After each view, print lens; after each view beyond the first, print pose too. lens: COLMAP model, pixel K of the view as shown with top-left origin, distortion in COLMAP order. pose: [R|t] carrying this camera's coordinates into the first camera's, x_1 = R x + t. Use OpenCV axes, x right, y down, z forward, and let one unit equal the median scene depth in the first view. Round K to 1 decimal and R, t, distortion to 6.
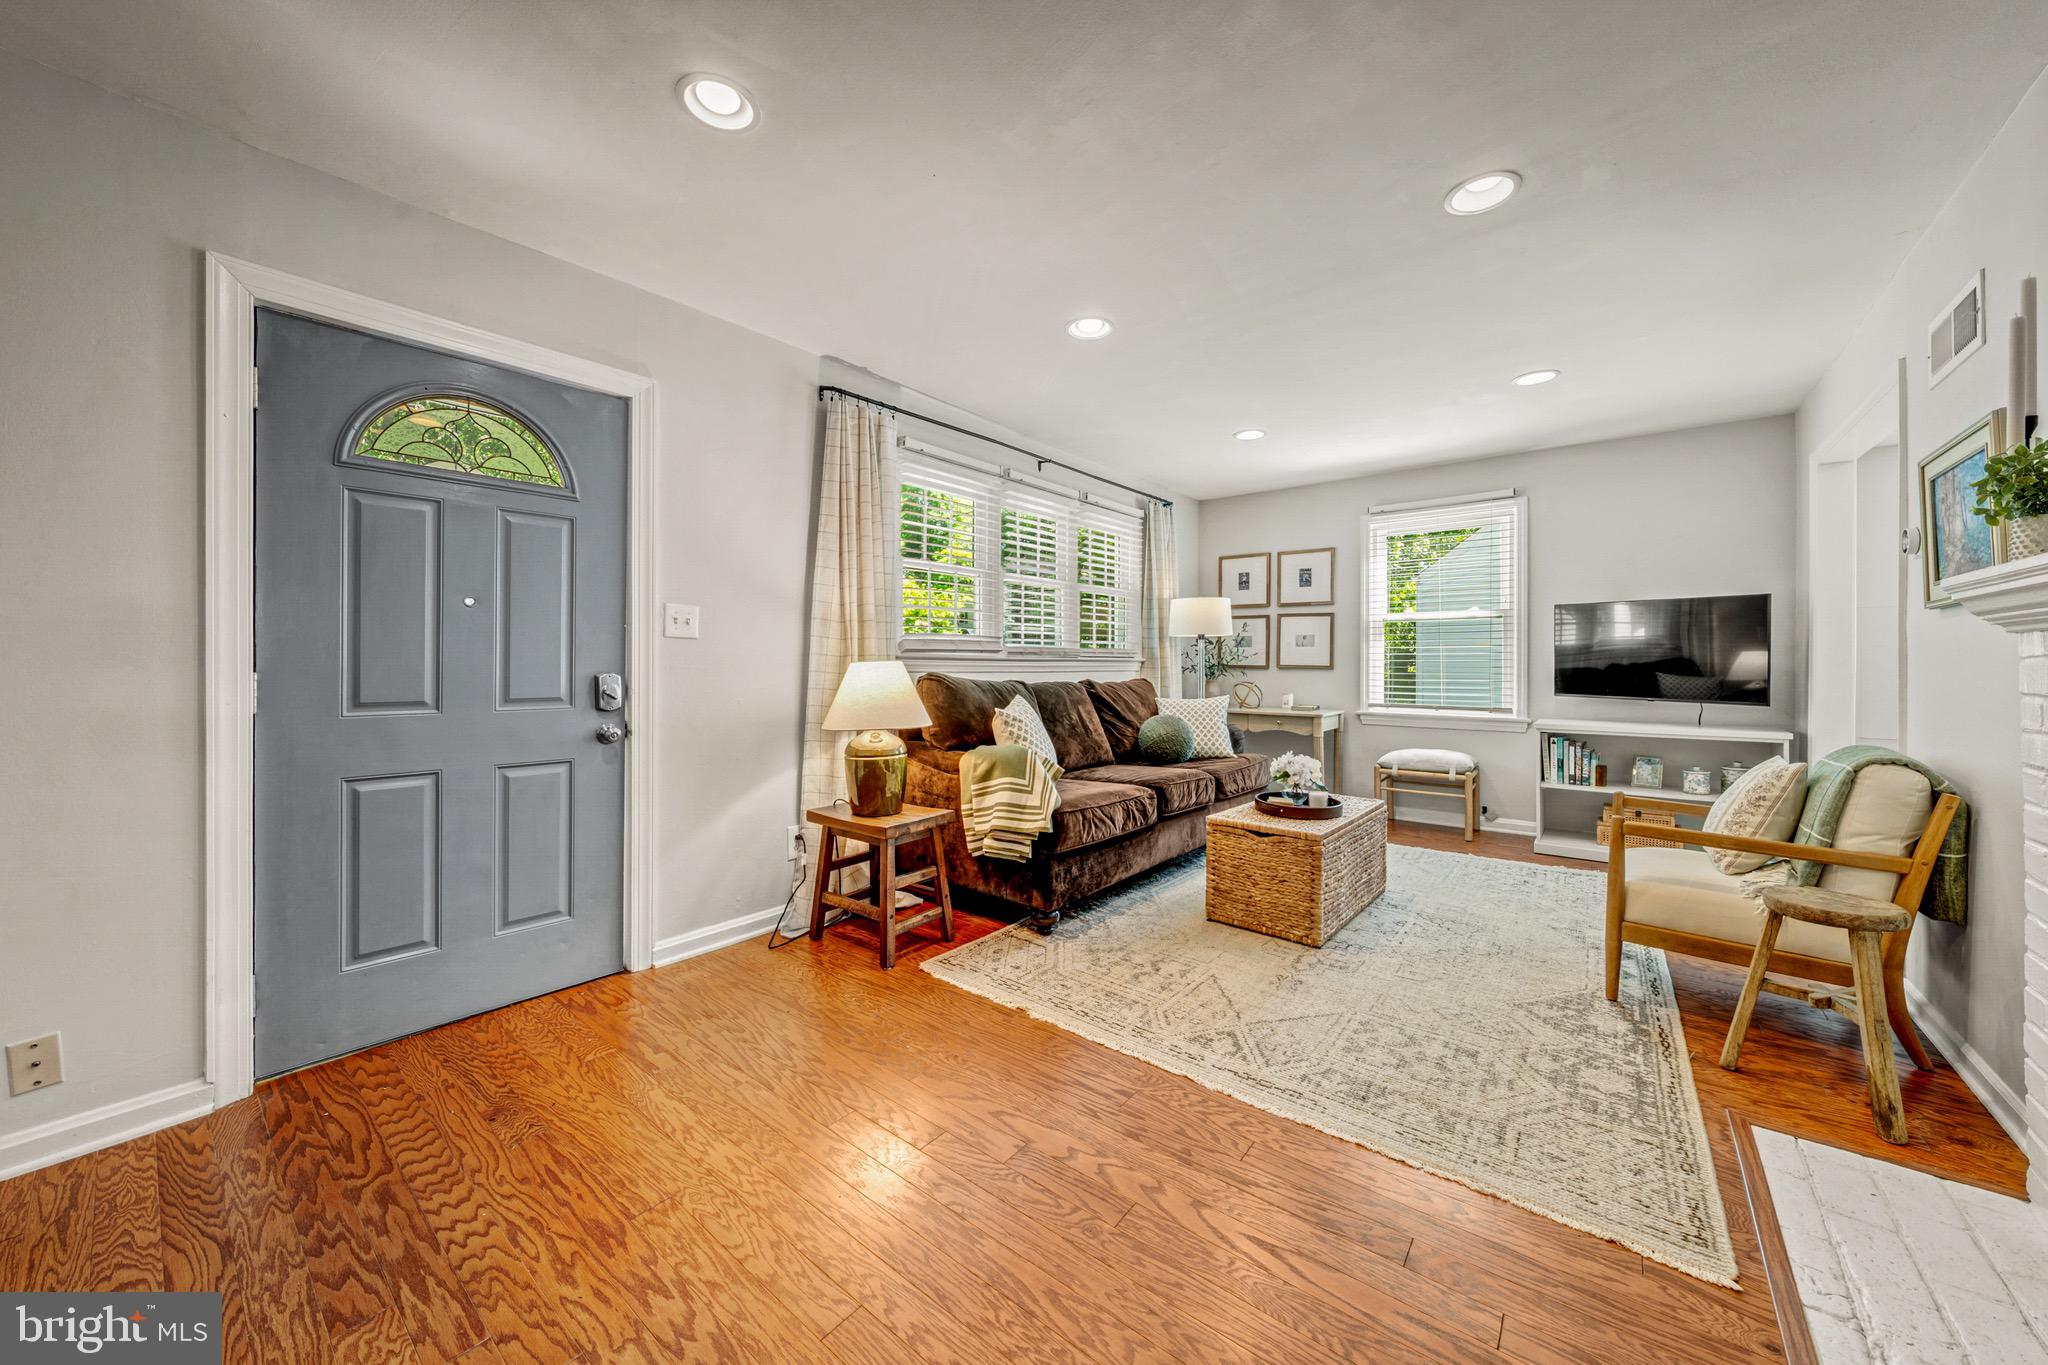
lens RADIAL K [[732.1, 0, 1025.6], [0, 732.1, 666.6], [0, 0, 1]] dist [-0.000286, -0.000218]
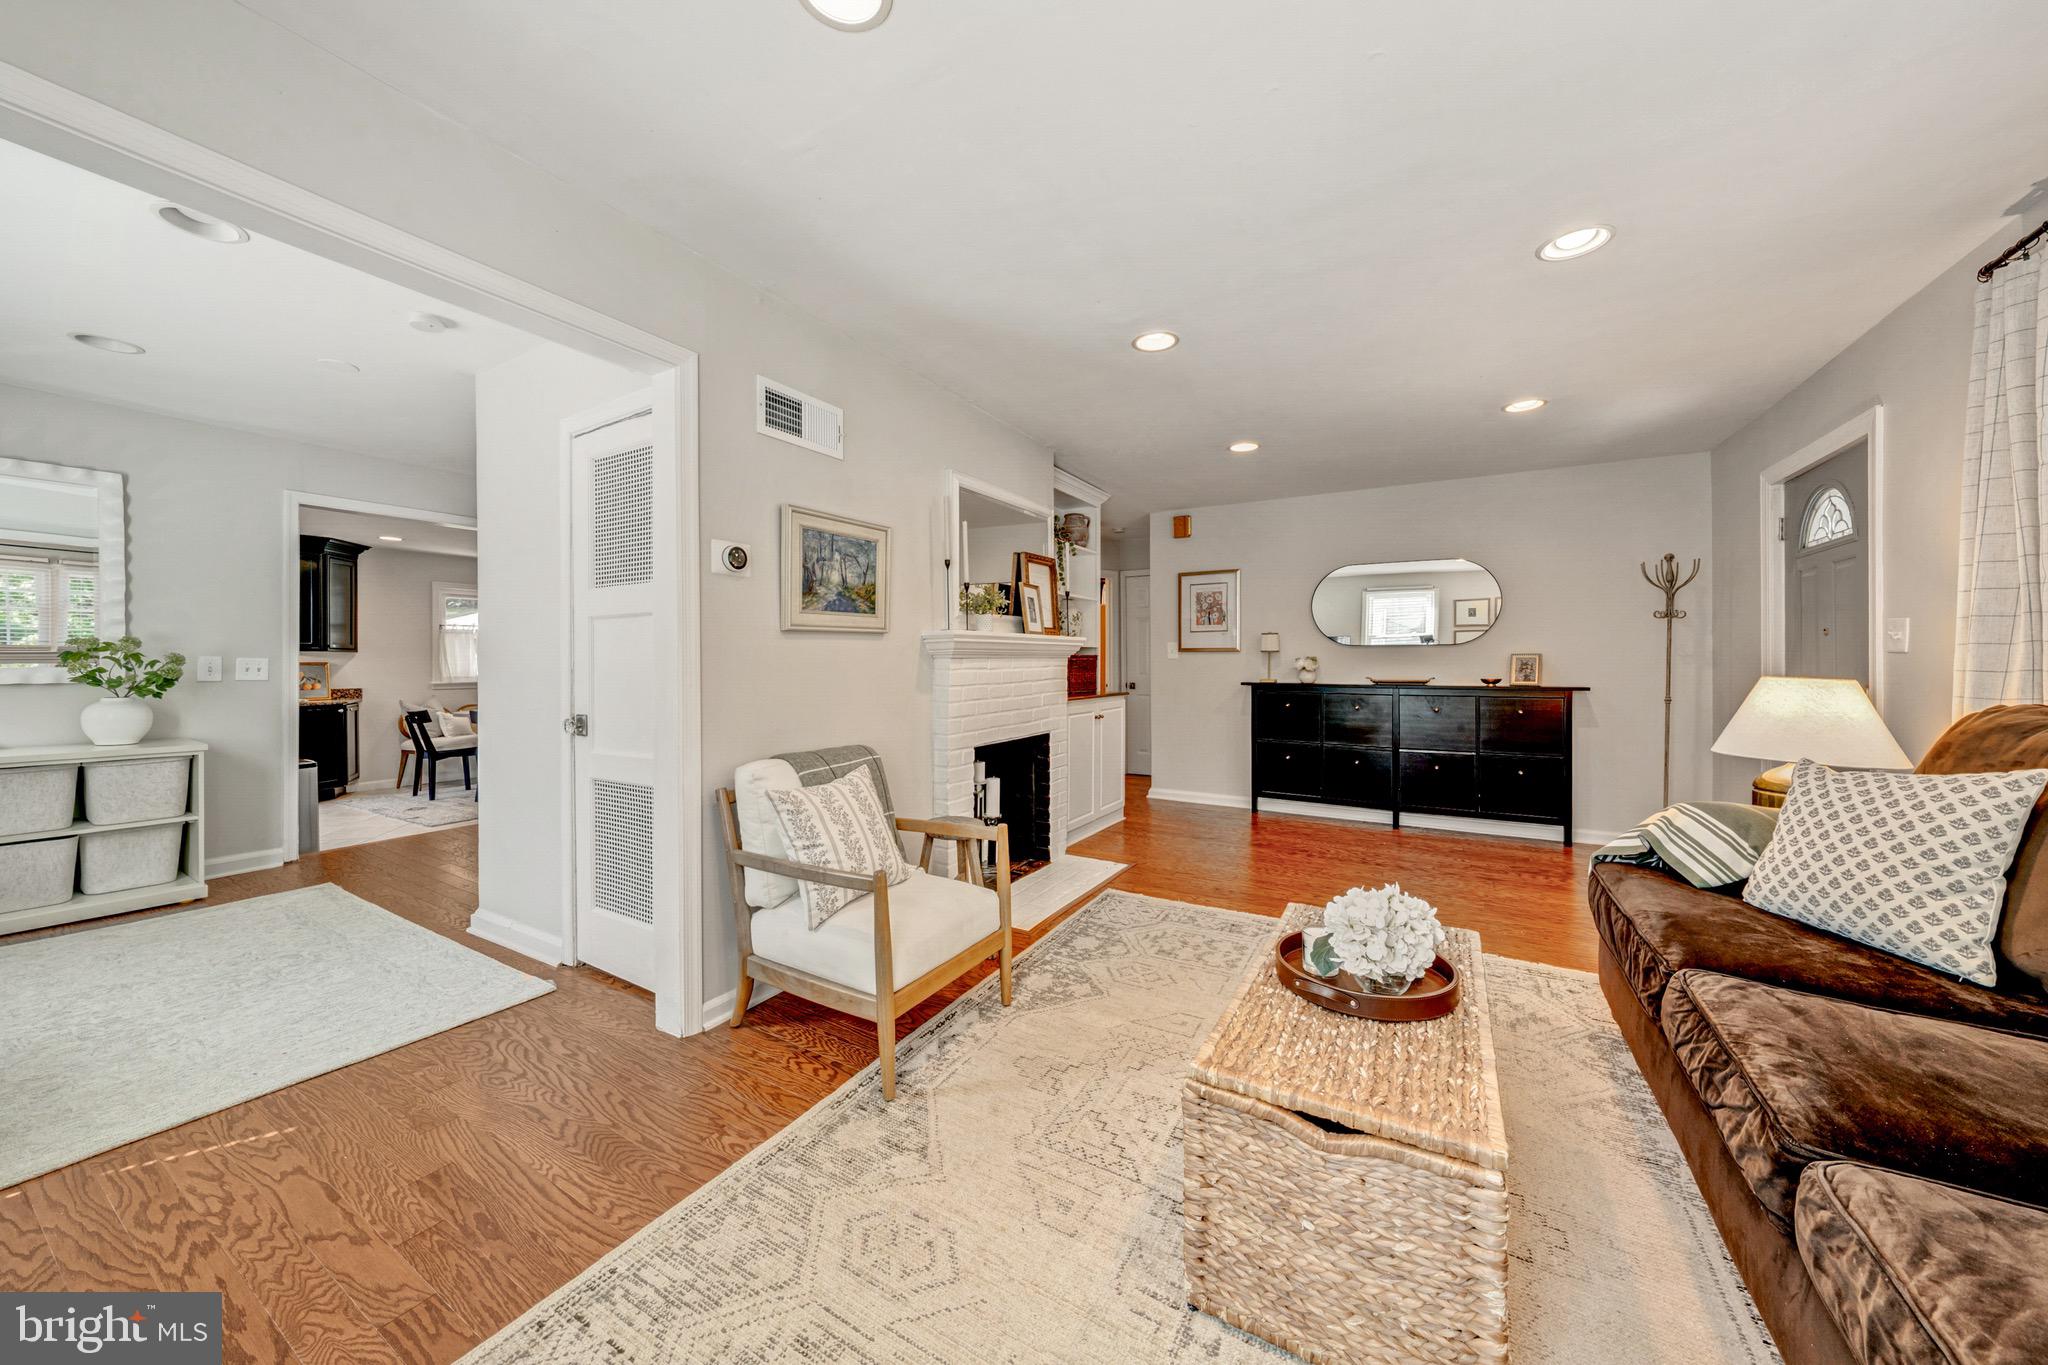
lens RADIAL K [[700.0, 0, 1020.4], [0, 700.0, 663.4], [0, 0, 1]] dist [-0.000158, 0.000001]
pose [[-0.989290, -0.002189, -0.145946, 0.826389], [-0.004173, 0.999903, 0.013285, -0.033604], [0.145903, 0.013752, -0.989203, 1.757306]]
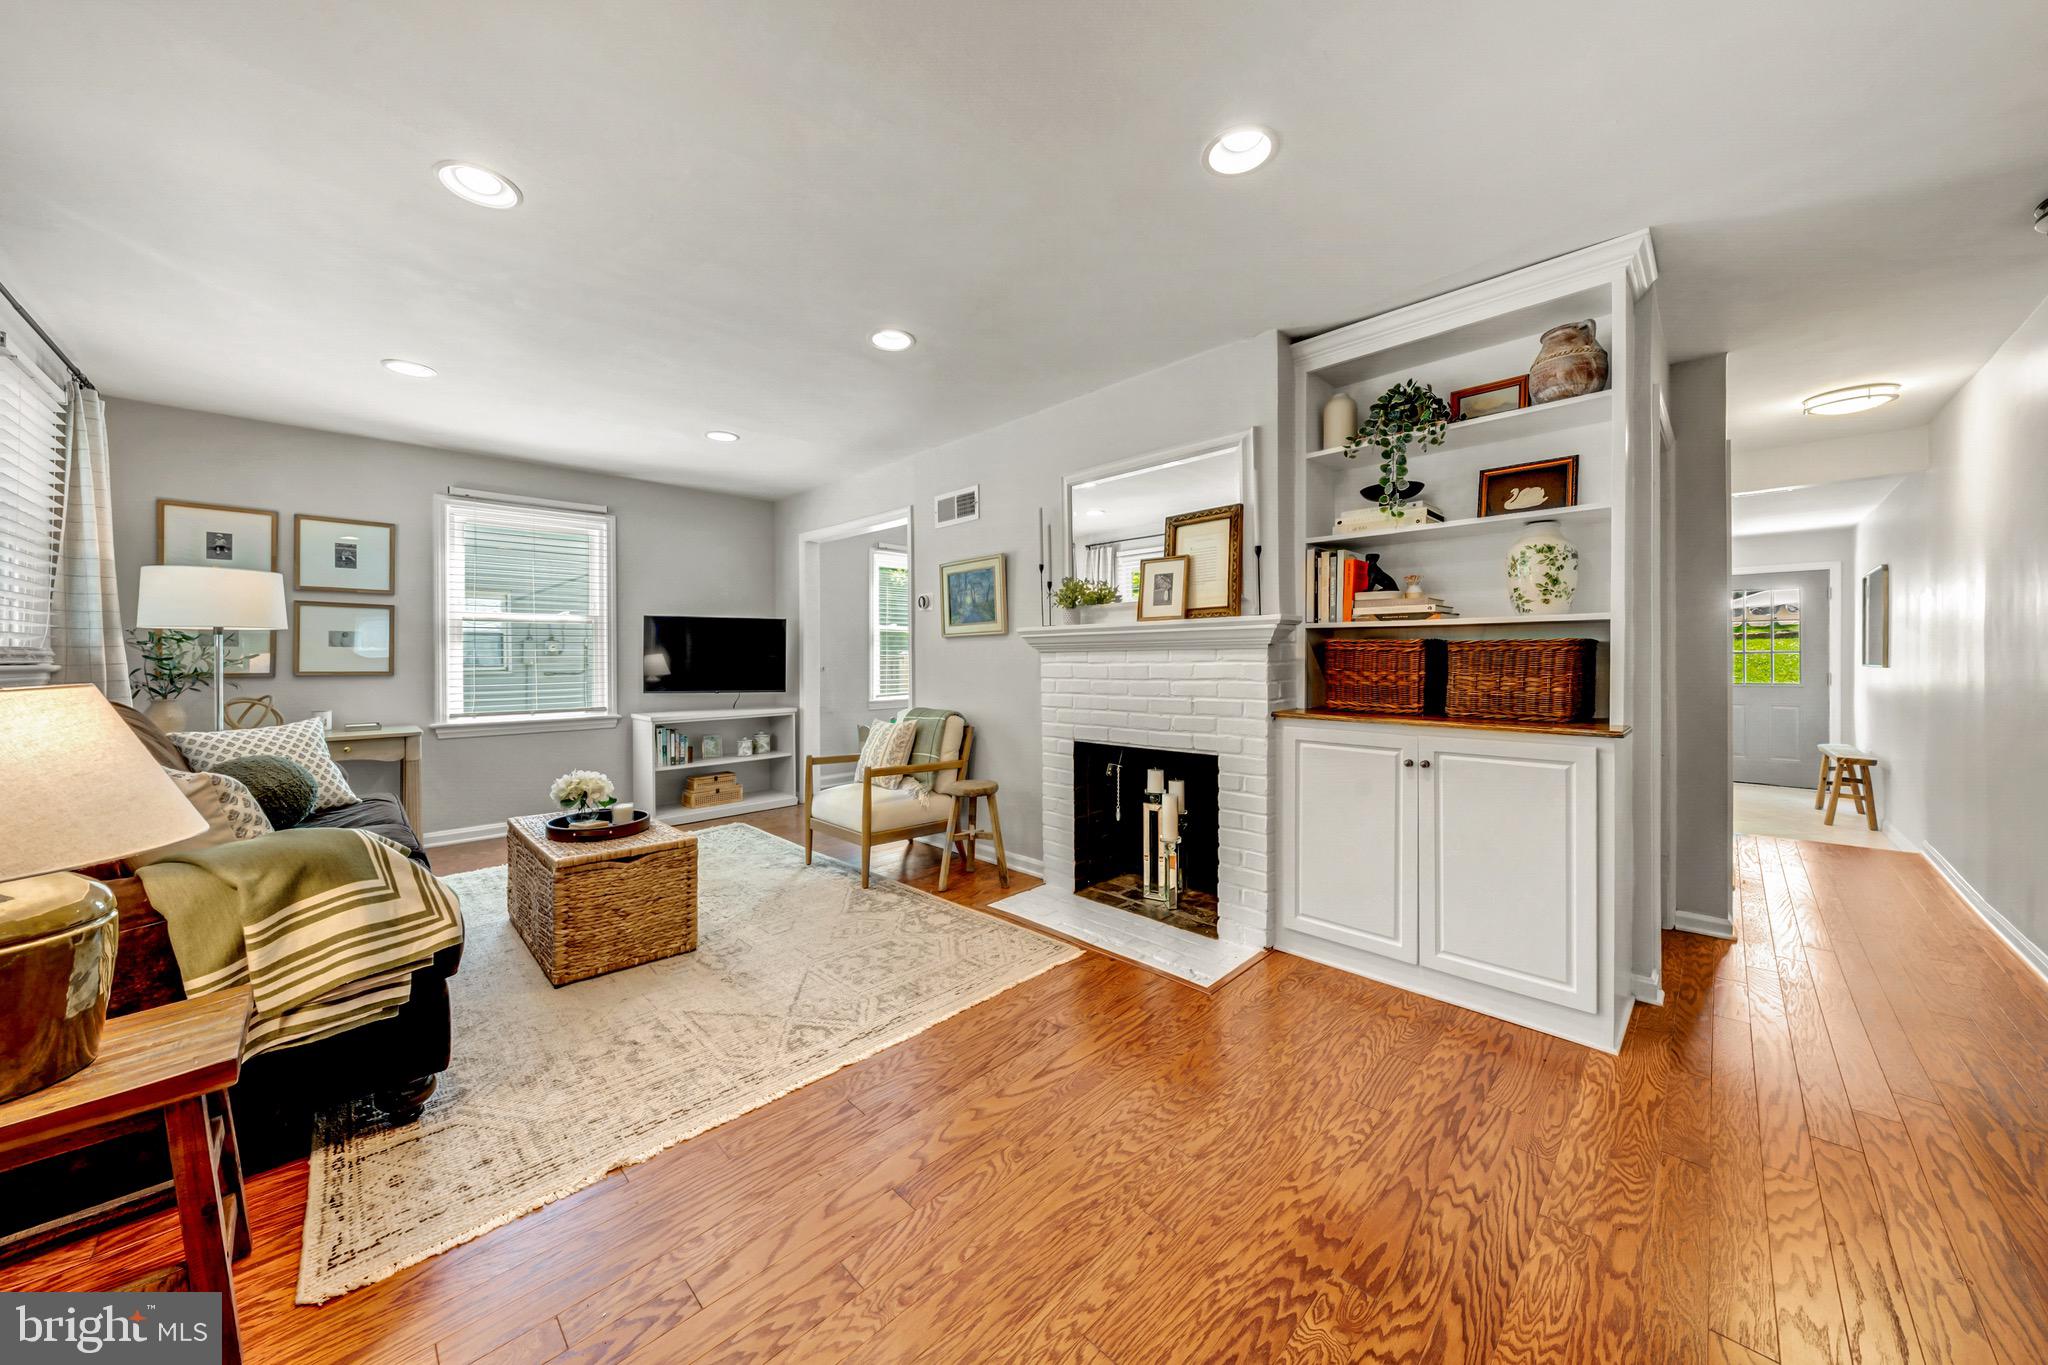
lens RADIAL K [[700.0, 0, 1029.7], [0, 700.0, 664.4], [0, 0, 1]] dist [-0.000158, 0.000001]
pose [[0.102095, -0.012385, 0.994698, -0.541317], [0.011724, 0.999868, 0.011246, -0.018881], [-0.994706, 0.010513, 0.102226, 0.452494]]
